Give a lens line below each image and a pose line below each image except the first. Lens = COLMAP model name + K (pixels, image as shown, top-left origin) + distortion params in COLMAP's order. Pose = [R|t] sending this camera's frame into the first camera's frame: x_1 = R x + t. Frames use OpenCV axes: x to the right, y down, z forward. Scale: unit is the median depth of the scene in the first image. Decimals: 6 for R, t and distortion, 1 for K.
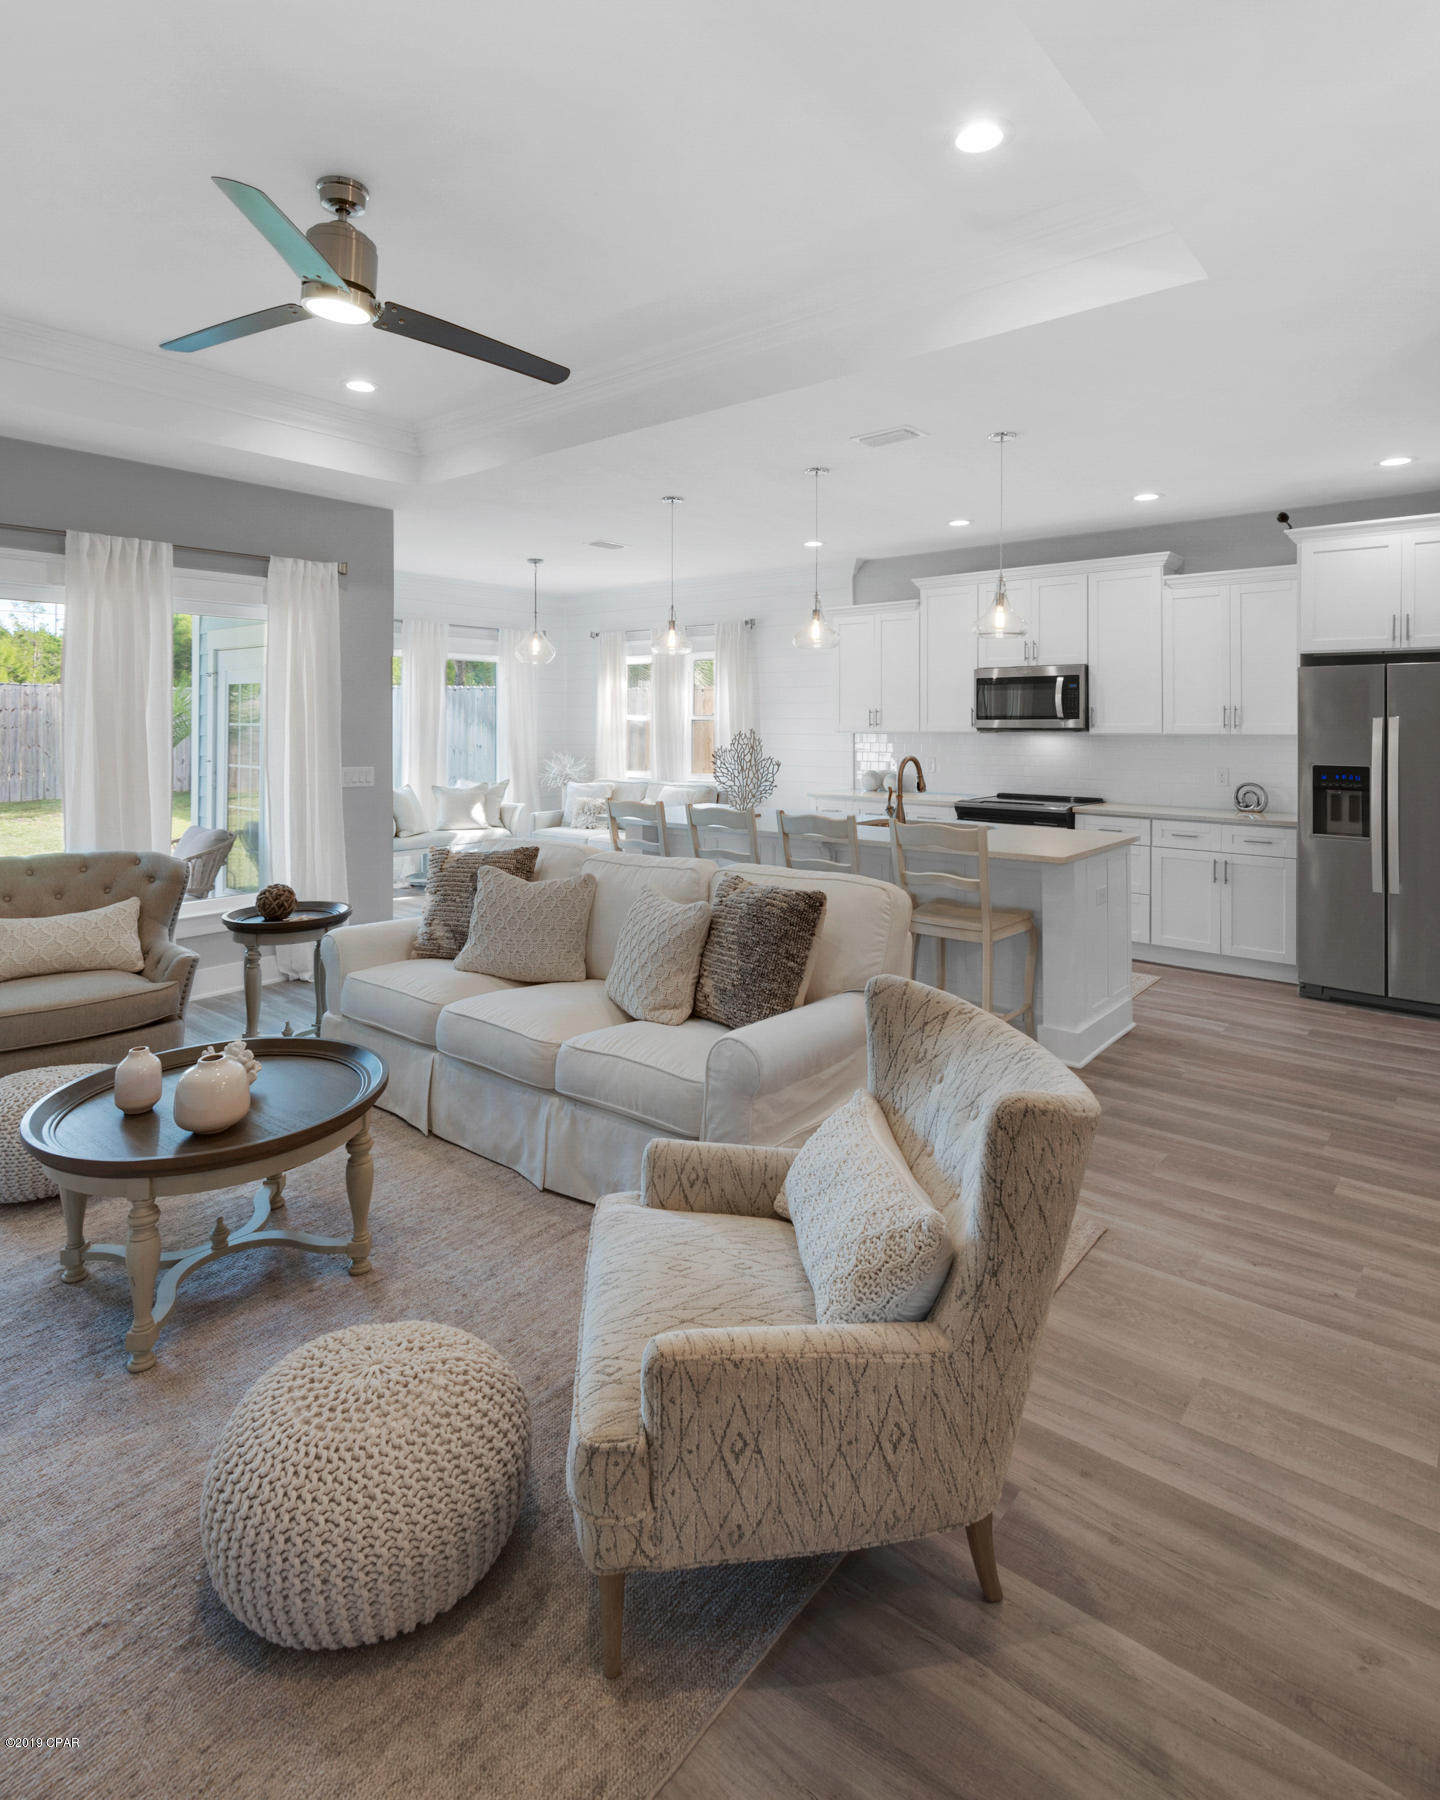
lens RADIAL K [[975.8, 0, 719.2], [0, 975.8, 895.2], [0, 0, 1]] dist [0.058037, -0.006173]
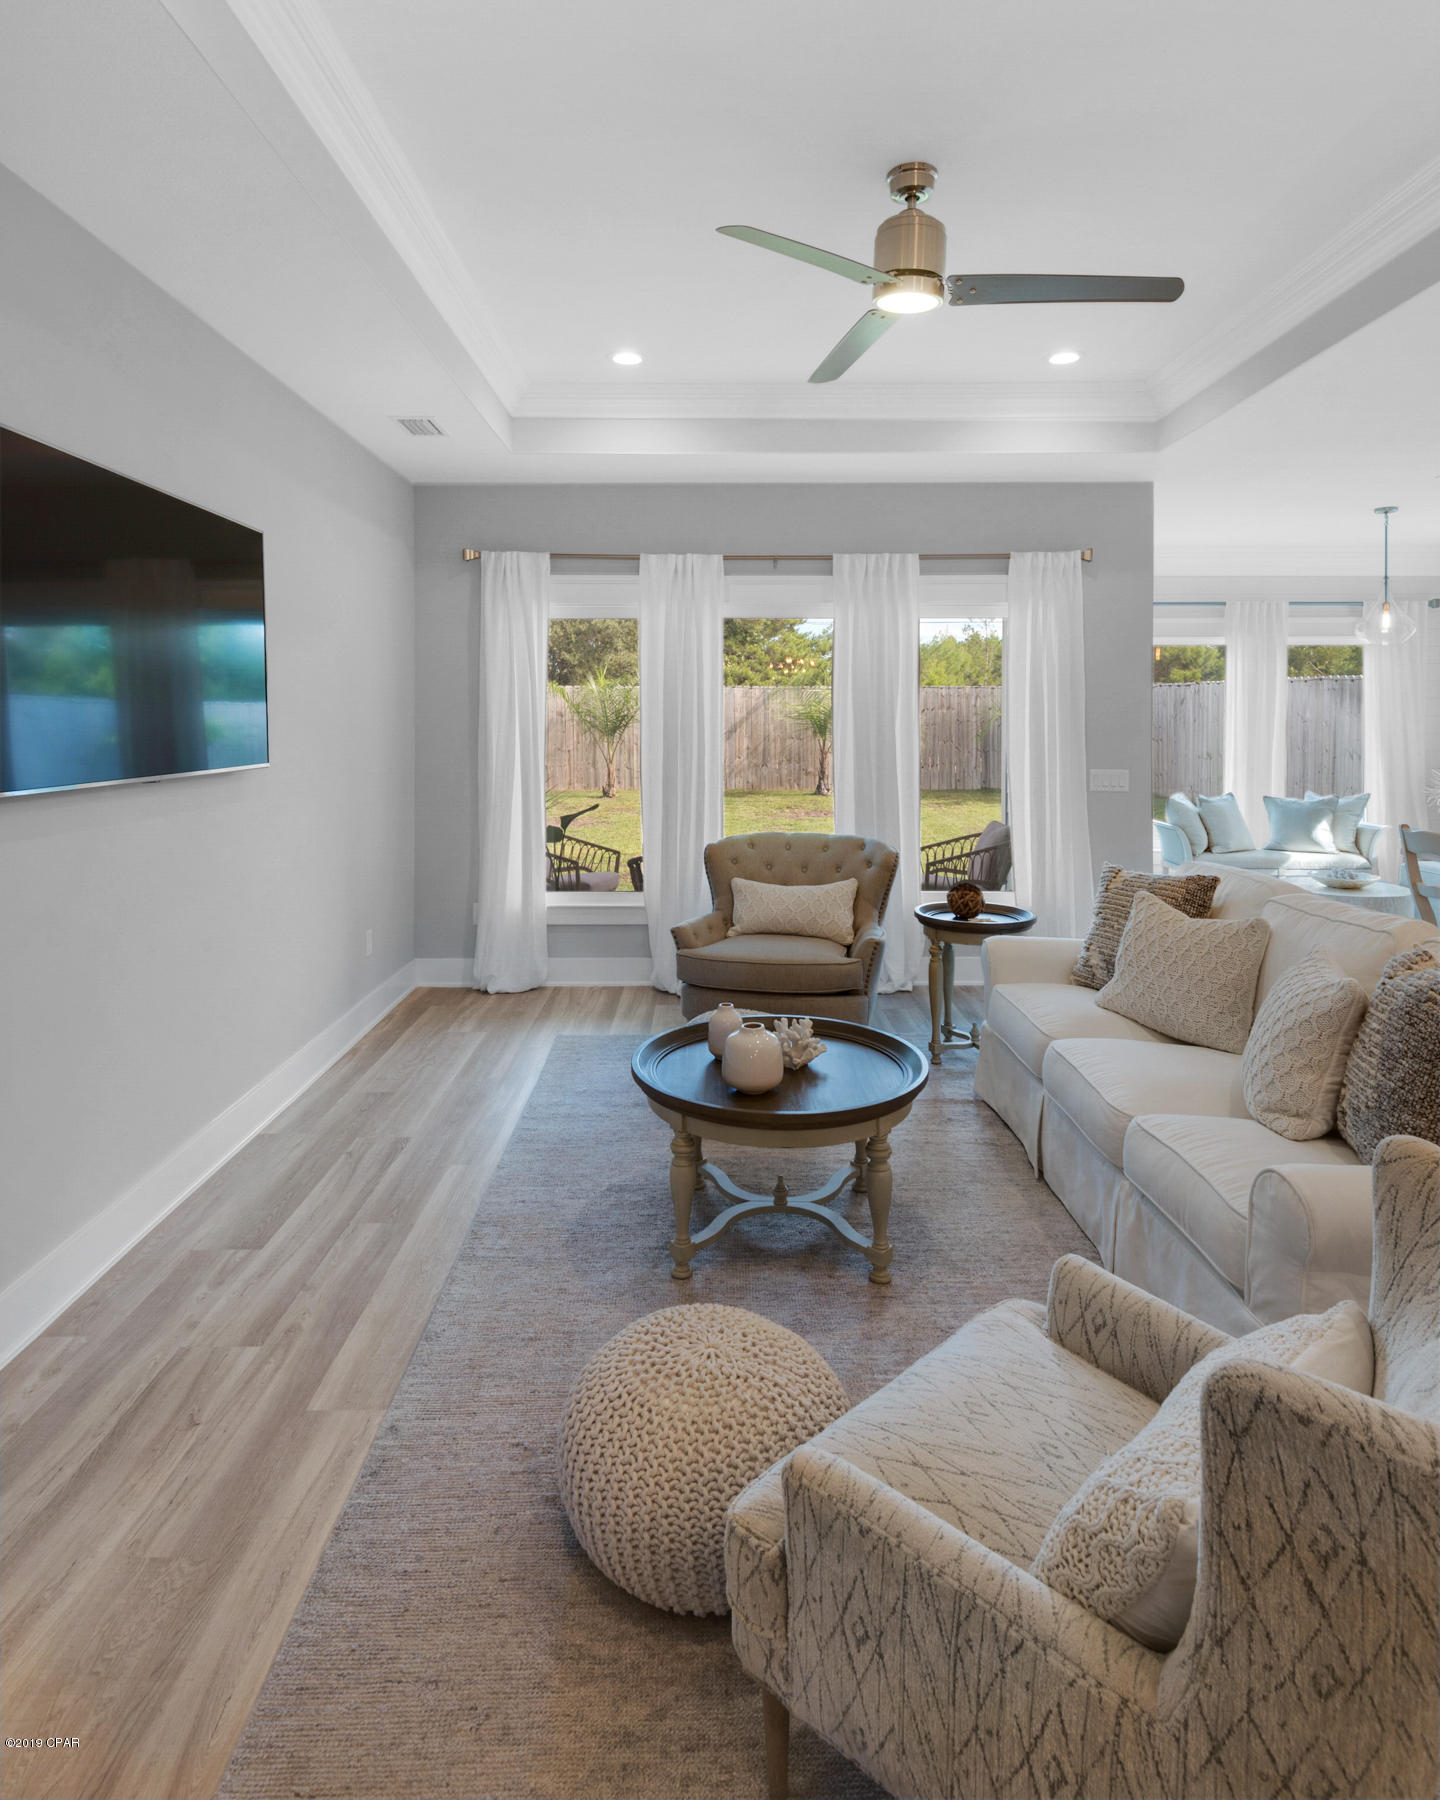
lens RADIAL K [[1050.7, 0, 719.0], [0, 1050.7, 897.4], [0, 0, 1]] dist [0.052575, -0.014002]
pose [[0.666217, 0.137990, -0.732880, 0.240360], [-0.143695, 0.988069, 0.055414, -0.029356], [0.731783, 0.068394, 0.678097, 0.141447]]
